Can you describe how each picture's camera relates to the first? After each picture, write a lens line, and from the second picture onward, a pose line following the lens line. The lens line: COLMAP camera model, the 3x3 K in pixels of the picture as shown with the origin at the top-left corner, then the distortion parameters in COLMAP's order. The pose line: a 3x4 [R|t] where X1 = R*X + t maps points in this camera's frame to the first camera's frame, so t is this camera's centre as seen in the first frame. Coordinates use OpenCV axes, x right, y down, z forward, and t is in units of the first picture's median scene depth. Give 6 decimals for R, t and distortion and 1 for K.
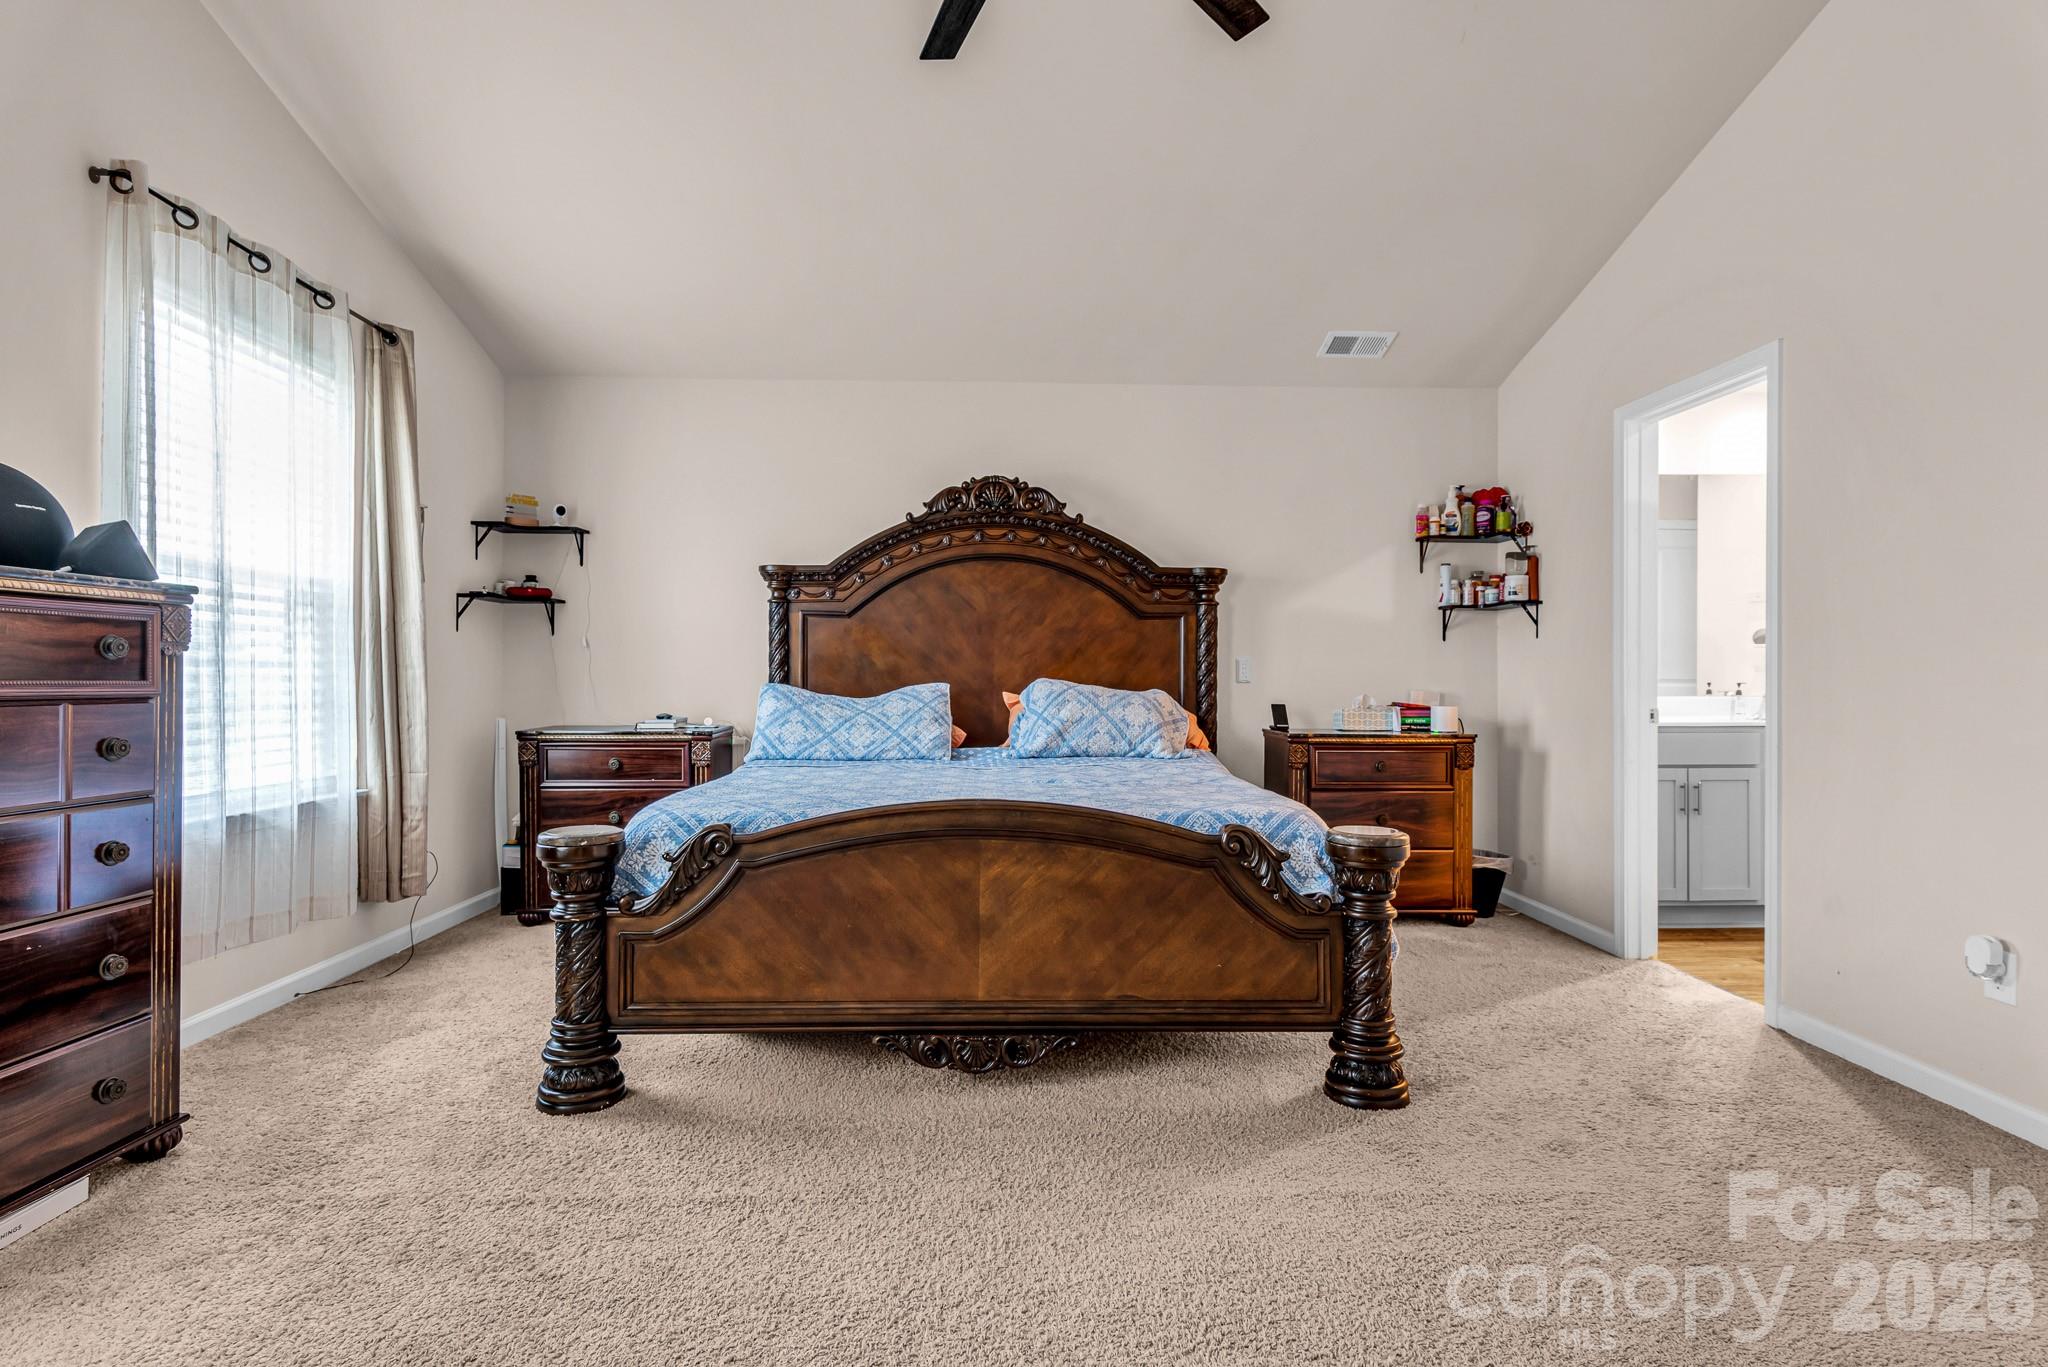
lens RADIAL K [[1042.7, 0, 1023.6], [0, 1042.7, 668.5], [0, 0, 1]] dist [-0.000466, 0.000022]
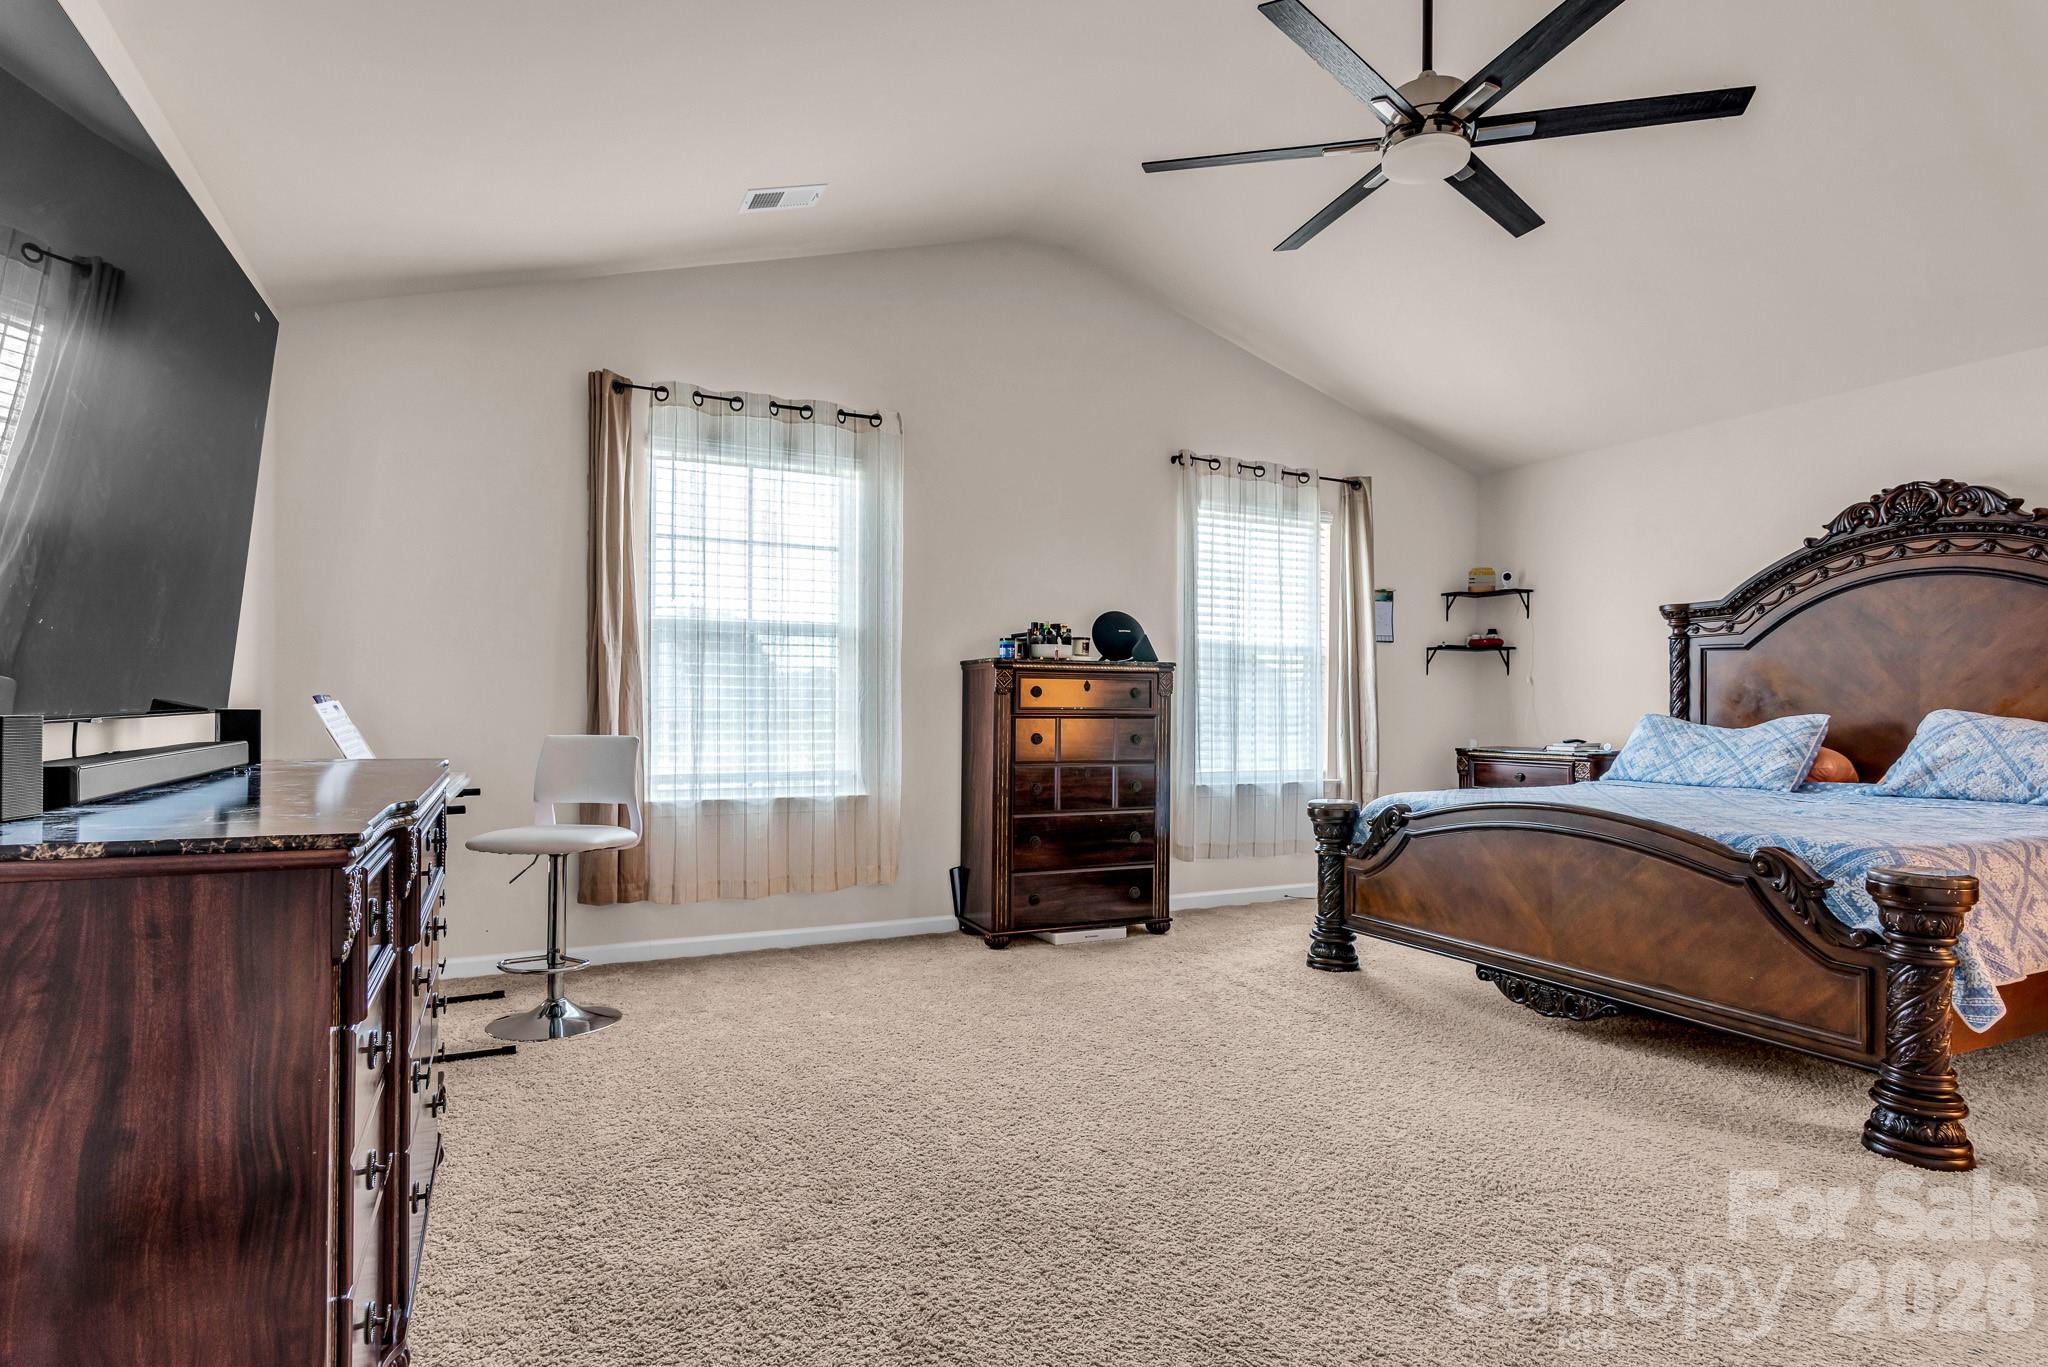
lens RADIAL K [[1039.5, 0, 1025.9], [0, 1039.5, 696.0], [0, 0, 1]] dist [0.000847, 0.000279]
pose [[0.417492, -0.010102, -0.908624, 0.521518], [0.004670, 0.999949, -0.008972, 0.002669], [0.908668, -0.000497, 0.417518, -0.068266]]
